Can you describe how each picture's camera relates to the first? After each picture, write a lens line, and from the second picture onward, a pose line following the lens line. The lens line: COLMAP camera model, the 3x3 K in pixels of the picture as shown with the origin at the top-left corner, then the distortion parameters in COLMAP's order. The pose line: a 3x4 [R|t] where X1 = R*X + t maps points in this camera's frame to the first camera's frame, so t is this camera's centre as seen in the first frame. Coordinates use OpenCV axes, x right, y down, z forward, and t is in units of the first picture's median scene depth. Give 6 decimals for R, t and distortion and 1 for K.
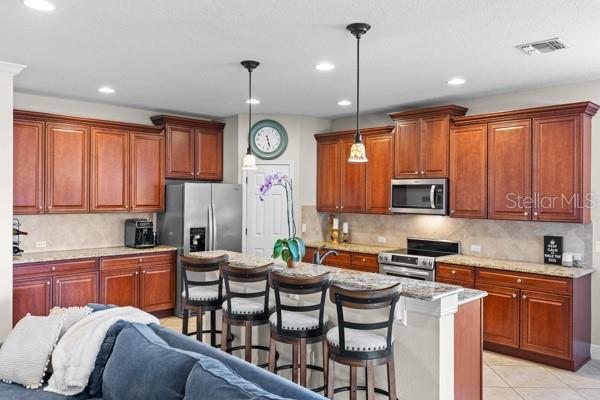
lens RADIAL K [[472.3, 0, 277.2], [0, 472.3, 184.1], [0, 0, 1]] dist [0.000200, -0.012309]
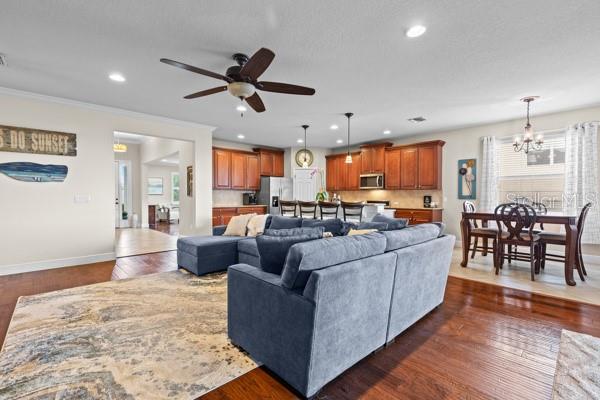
lens RADIAL K [[270.7, 0, 287.2], [0, 270.7, 193.9], [0, 0, 1]] dist [0.009529, -0.002614]
pose [[0.999798, -0.002106, -0.019981, -0.090891], [0.002440, 0.999857, 0.016722, 0.062599], [0.019943, -0.016768, 0.999661, -0.342719]]
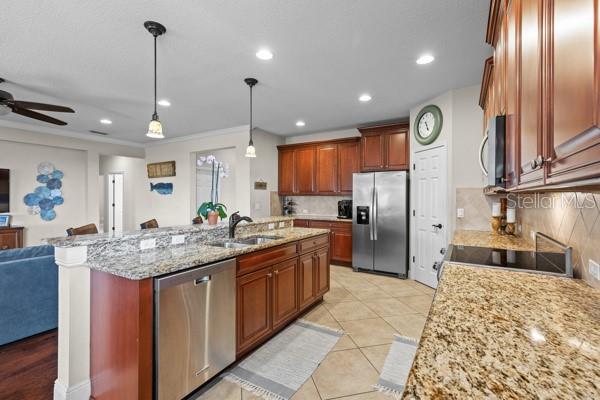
lens RADIAL K [[270.7, 0, 297.7], [0, 270.7, 195.8], [0, 0, 1]] dist [0.009529, -0.002614]
pose [[0.283527, -0.012112, -0.958888, 0.541909], [0.024451, 0.999686, -0.005397, 0.066204], [0.958653, -0.021916, 0.283734, 0.661399]]
